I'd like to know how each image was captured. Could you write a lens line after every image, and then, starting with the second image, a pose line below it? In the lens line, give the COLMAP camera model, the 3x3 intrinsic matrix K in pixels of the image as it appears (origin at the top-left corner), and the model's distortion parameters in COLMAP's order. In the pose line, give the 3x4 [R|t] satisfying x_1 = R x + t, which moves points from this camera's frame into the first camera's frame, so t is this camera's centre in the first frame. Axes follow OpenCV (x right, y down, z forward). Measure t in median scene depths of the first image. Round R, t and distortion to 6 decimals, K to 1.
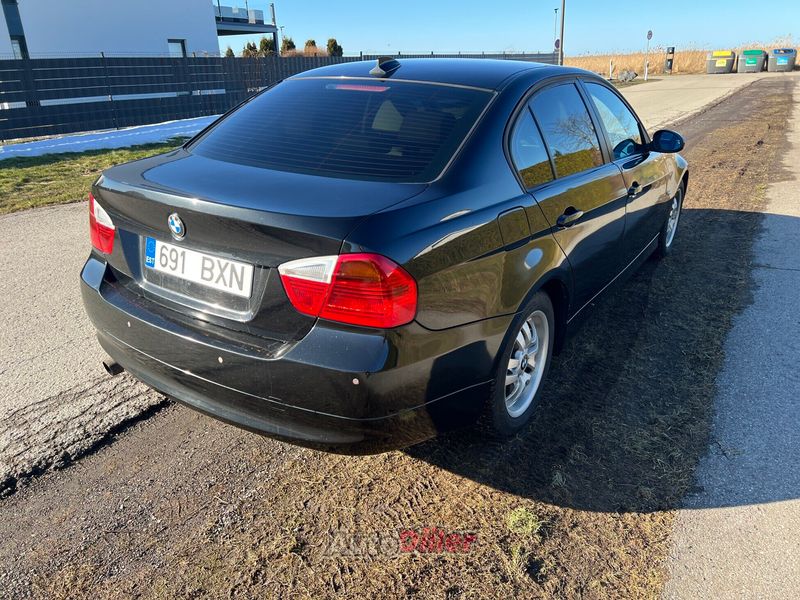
lens RADIAL K [[605.1, 0, 397.0], [0, 605.1, 307.2], [0, 0, 1]] dist [0.046227, -0.054290]
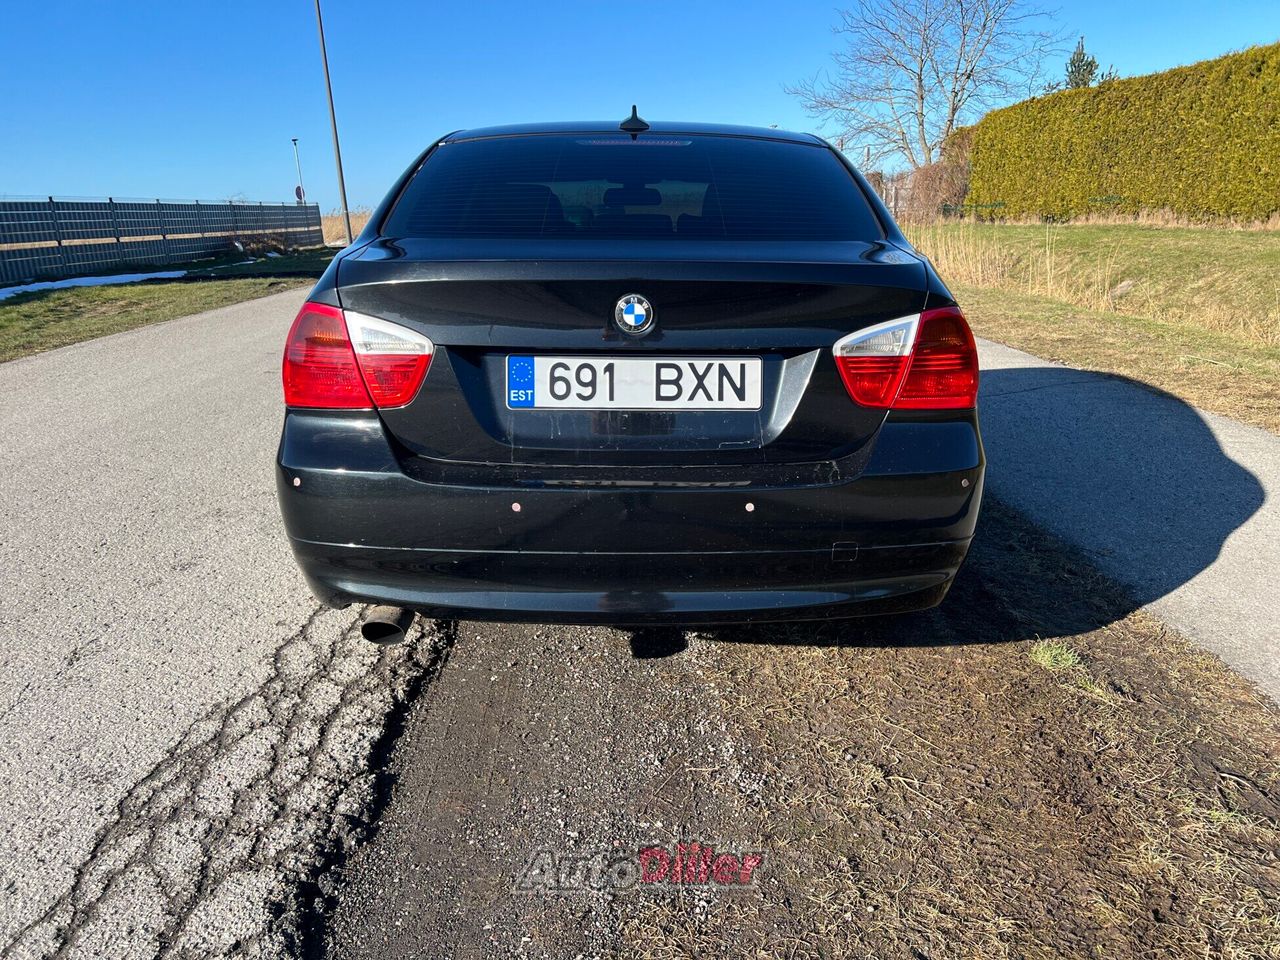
lens RADIAL K [[968.2, 0, 639.9], [0, 968.2, 473.1], [0, 0, 1]] dist [0.046227, -0.054290]
pose [[0.834949, -0.149737, 0.529565, -0.882494], [0.223556, 0.971585, -0.077754, 0.100197], [-0.502874, 0.183308, 0.844699, 0.186667]]
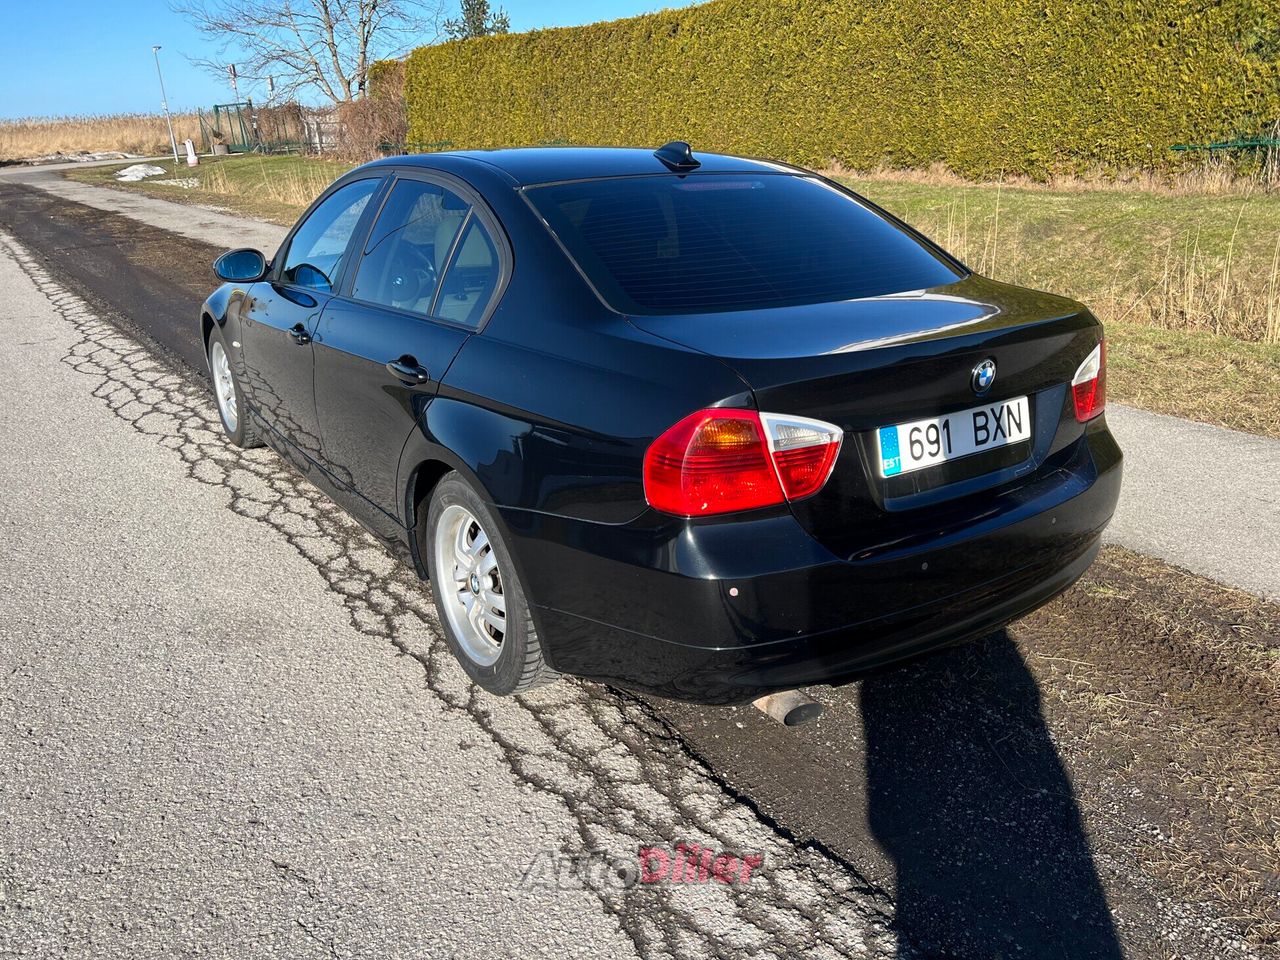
lens RADIAL K [[968.2, 0, 647.1], [0, 968.2, 481.6], [0, 0, 1]] dist [0.046227, -0.054290]
pose [[0.368980, -0.319210, 0.872902, -1.499135], [0.374238, 0.910701, 0.174840, -0.358081], [-0.850764, 0.262161, 0.455491, 0.828185]]
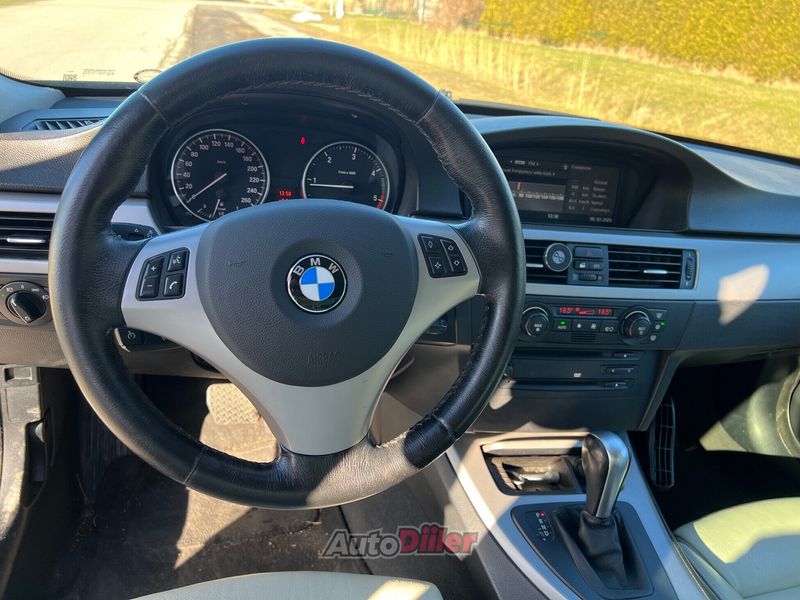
lens RADIAL K [[605.1, 0, 397.4], [0, 605.1, 297.6], [0, 0, 1]] dist [0.046227, -0.054290]
pose [[0.662683, -0.239294, 0.709640, -0.002789], [0.173468, 0.970853, 0.165387, -0.598108], [-0.728532, 0.013501, 0.684878, 1.837875]]
